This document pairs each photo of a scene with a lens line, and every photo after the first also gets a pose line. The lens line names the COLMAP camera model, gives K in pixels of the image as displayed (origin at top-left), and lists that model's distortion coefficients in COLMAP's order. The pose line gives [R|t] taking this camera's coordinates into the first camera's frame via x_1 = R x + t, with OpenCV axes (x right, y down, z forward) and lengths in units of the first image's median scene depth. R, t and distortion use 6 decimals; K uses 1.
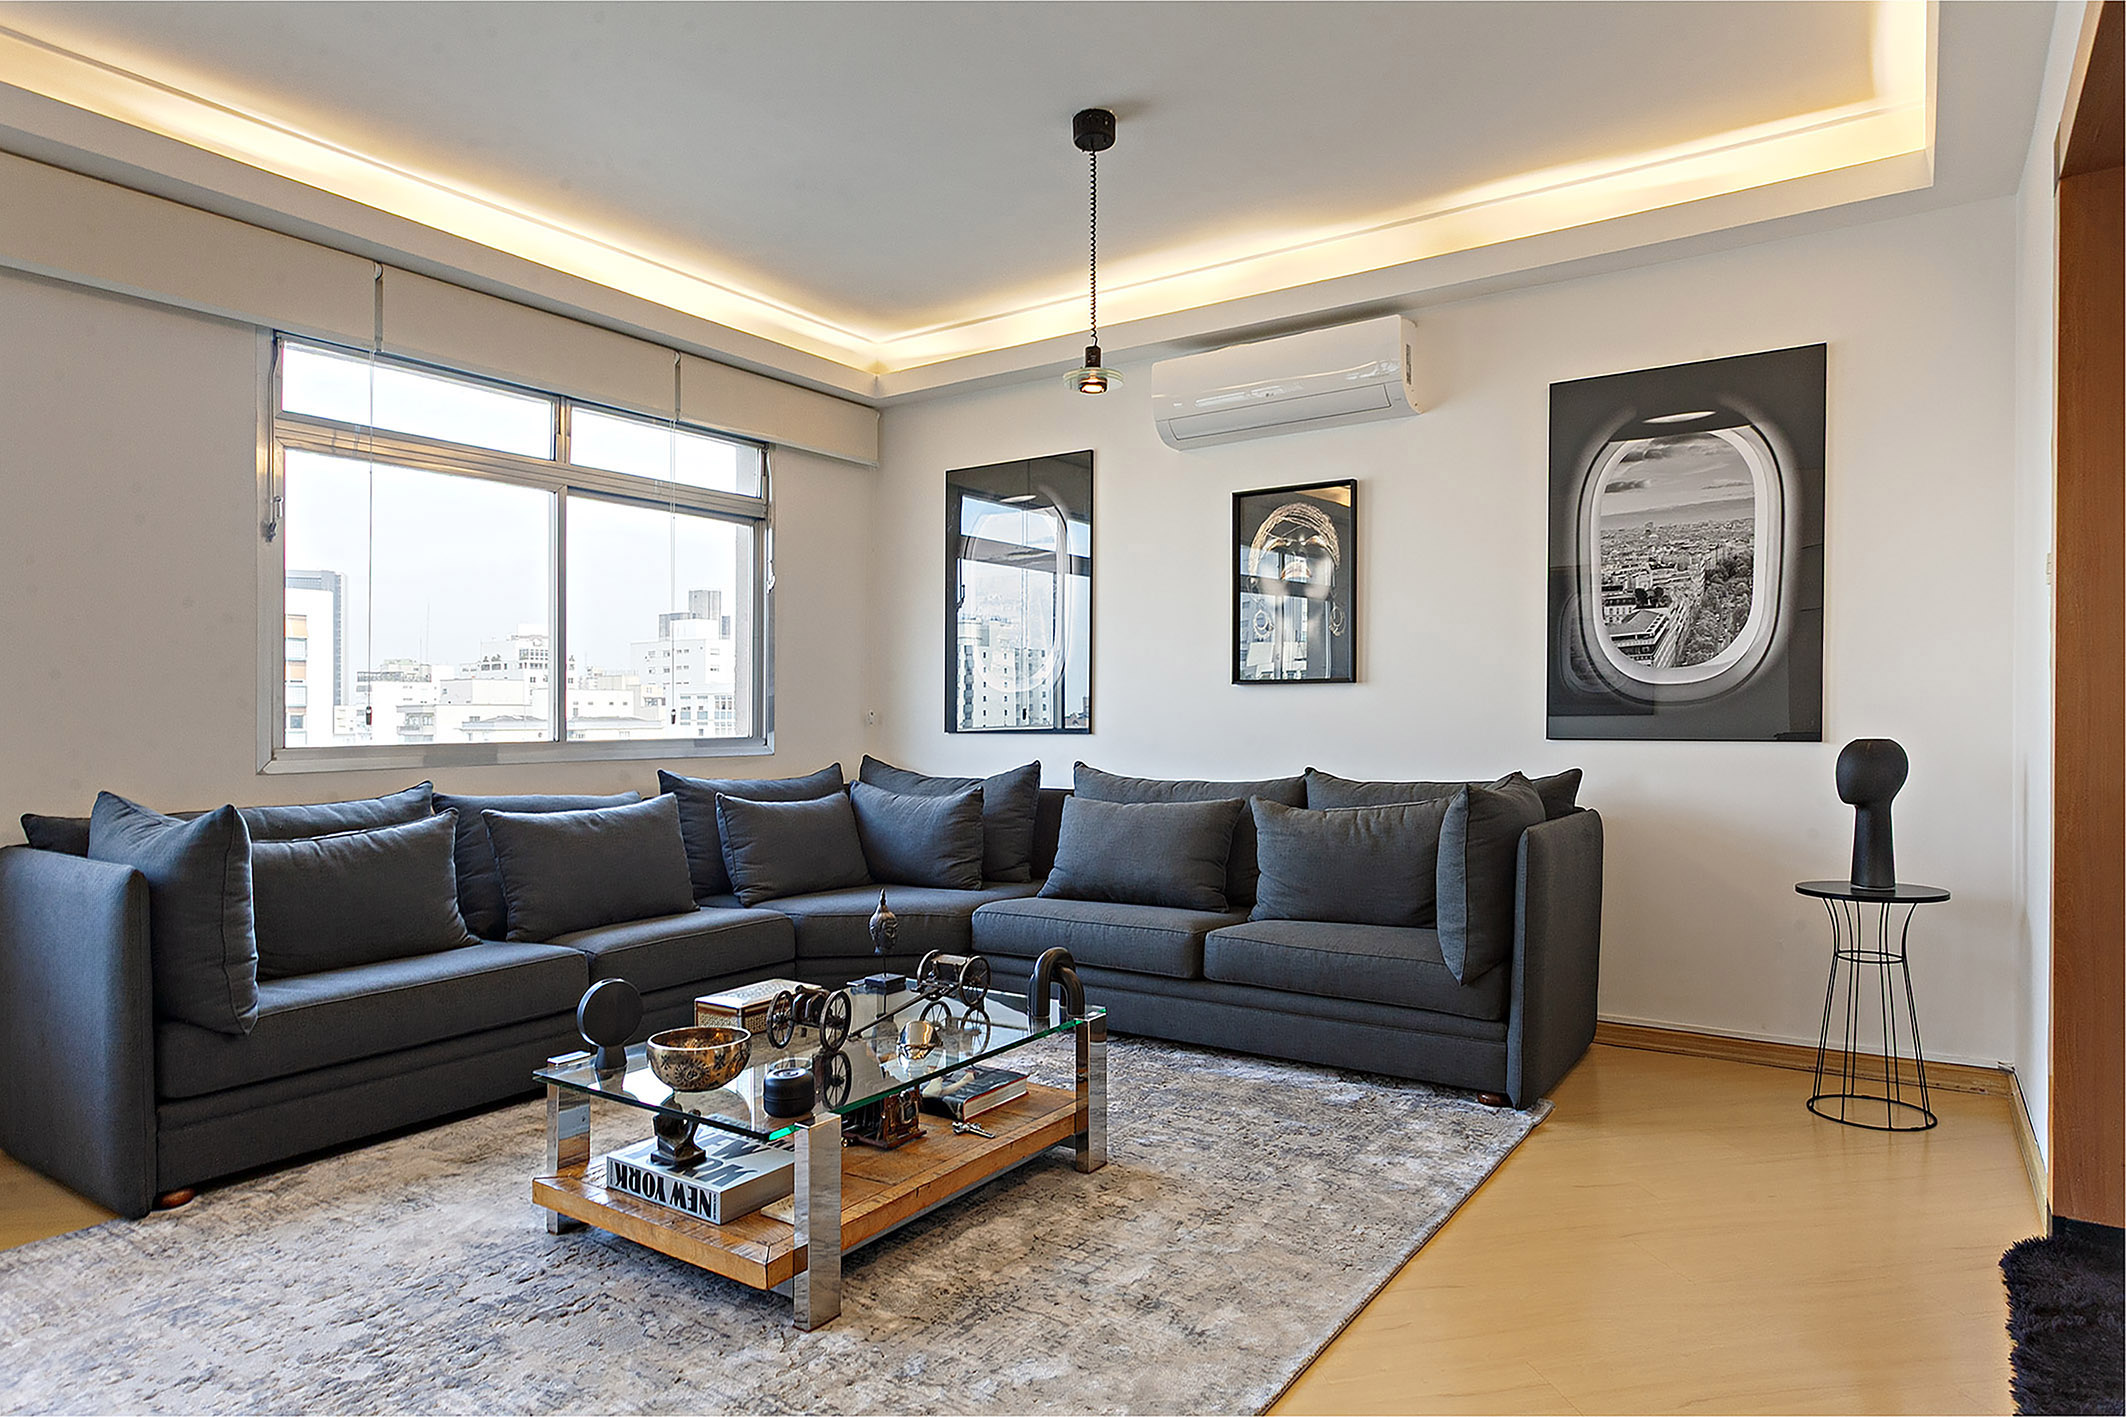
lens RADIAL K [[1233.1, 0, 1063.0], [0, 1233.1, 708.5], [0, 0, 1]] dist [-0.001541, 0.000375]
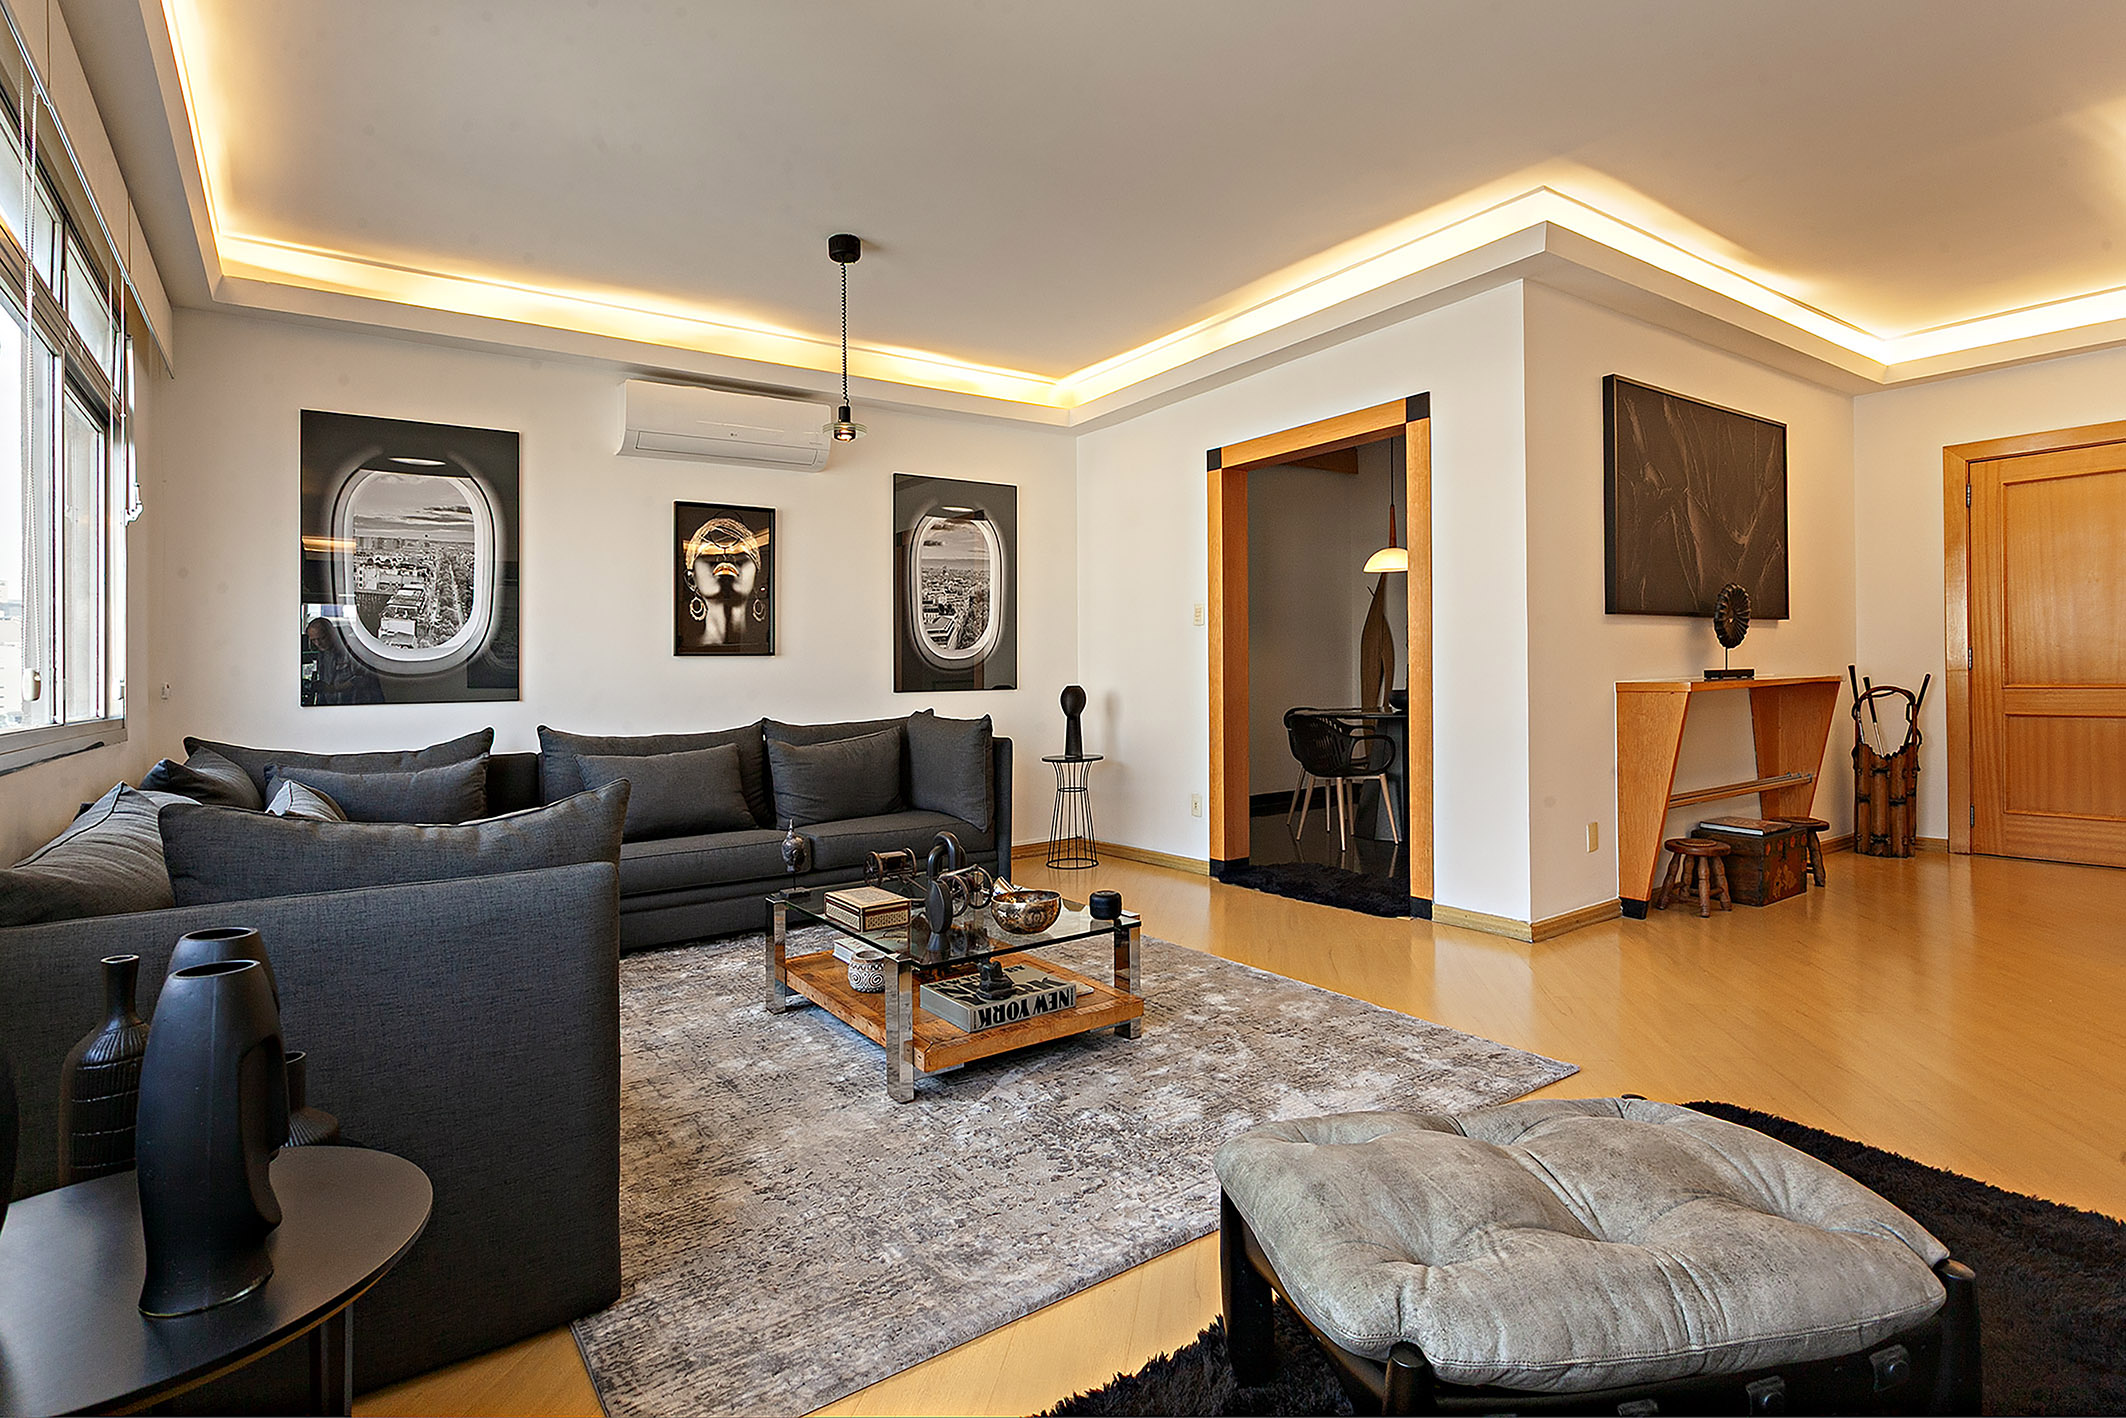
lens RADIAL K [[1062.0, 0, 1064.0], [0, 1062.0, 686.0], [0, 0, 1]] dist [-0.000094, -0.000052]
pose [[0.339897, -0.013652, 0.940364, -0.877454], [0.013527, 0.999862, 0.009626, 0.006415], [-0.940365, 0.009448, 0.340035, 0.328576]]
